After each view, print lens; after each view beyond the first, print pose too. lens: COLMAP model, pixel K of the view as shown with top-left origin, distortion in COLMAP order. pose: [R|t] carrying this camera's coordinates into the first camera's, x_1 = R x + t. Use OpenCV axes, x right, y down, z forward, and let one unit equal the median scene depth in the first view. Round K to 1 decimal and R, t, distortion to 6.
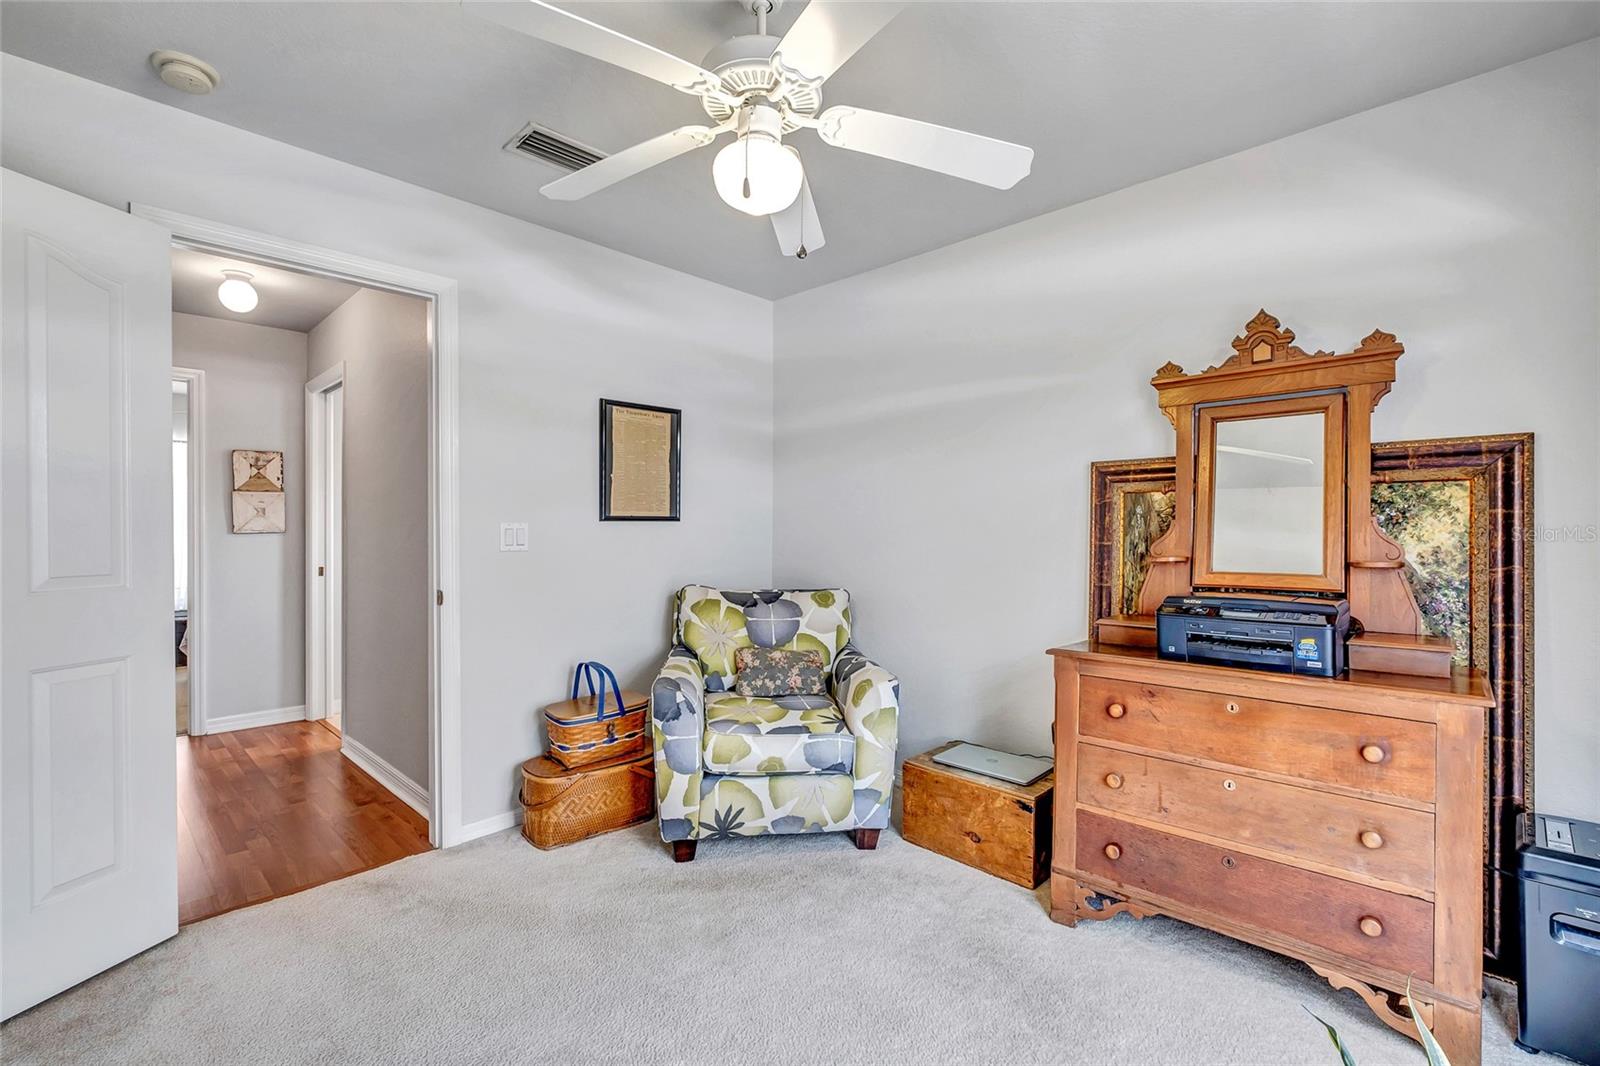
lens RADIAL K [[707.0, 0, 791.0], [0, 707.0, 533.7], [0, 0, 1]] dist [-0.004012, -0.000654]
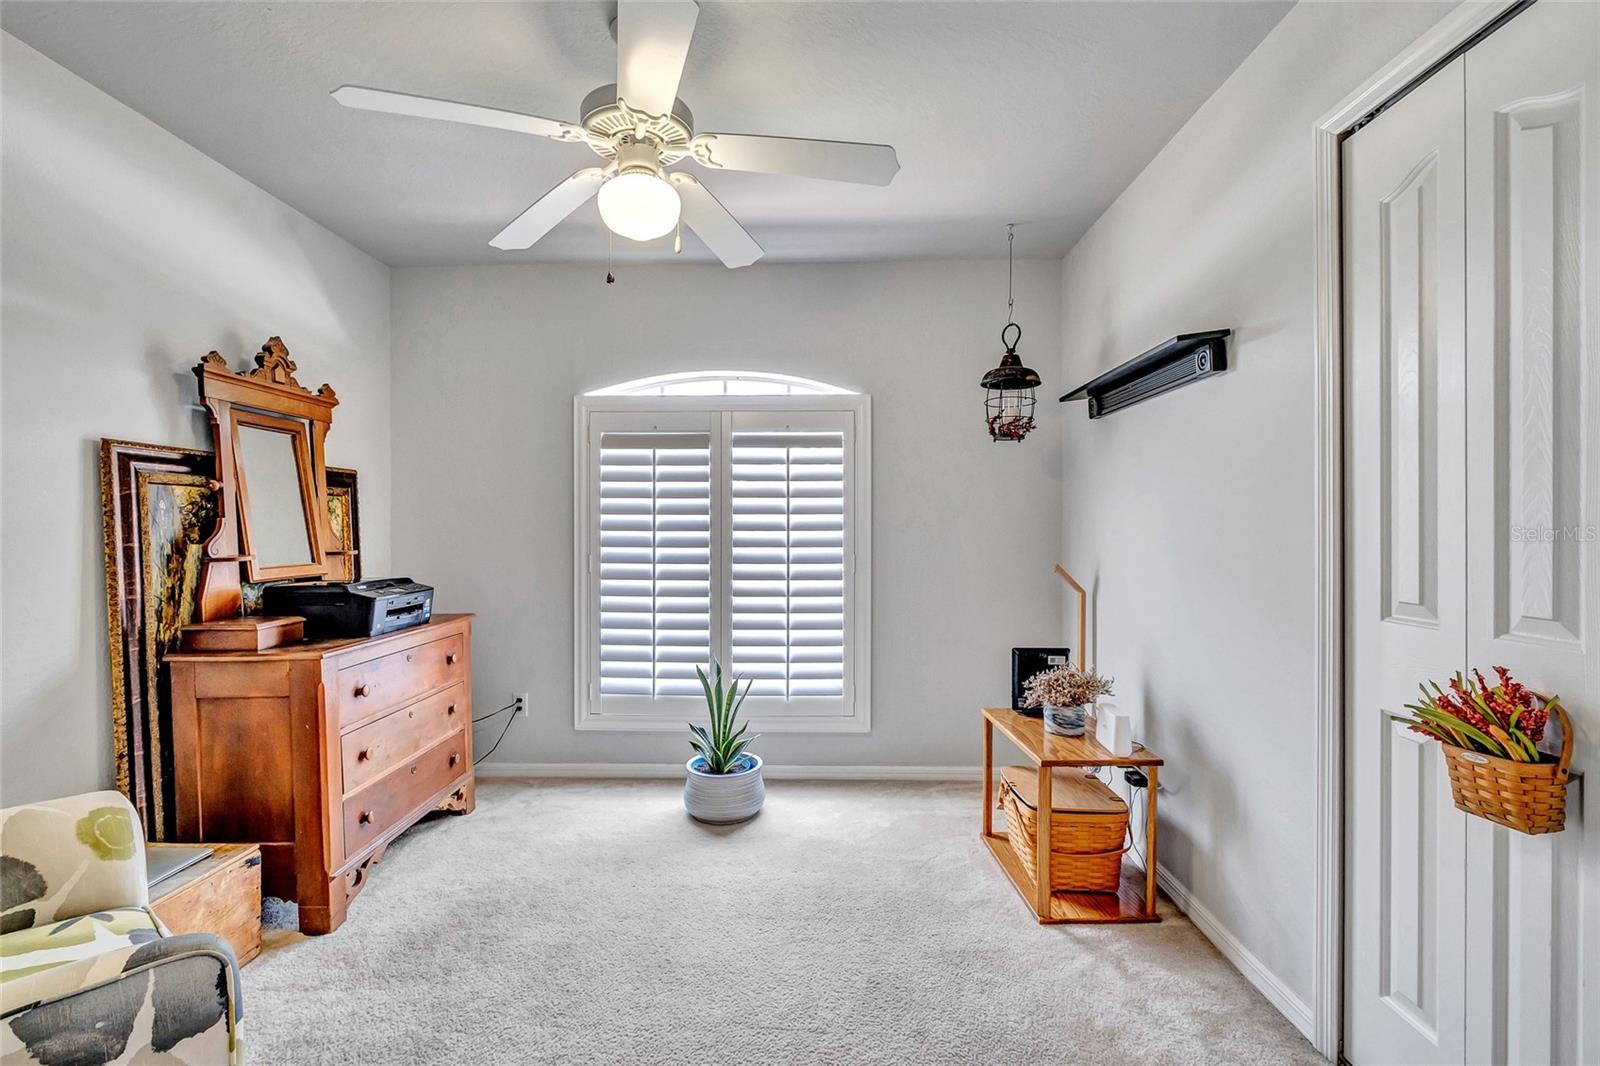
lens RADIAL K [[707.0, 0, 791.0], [0, 707.0, 533.7], [0, 0, 1]] dist [-0.004012, -0.000654]
pose [[-0.664205, -0.005294, 0.747531, -0.805346], [0.007288, 0.999882, 0.013556, -0.006025], [-0.747515, 0.014452, -0.664088, 1.224661]]
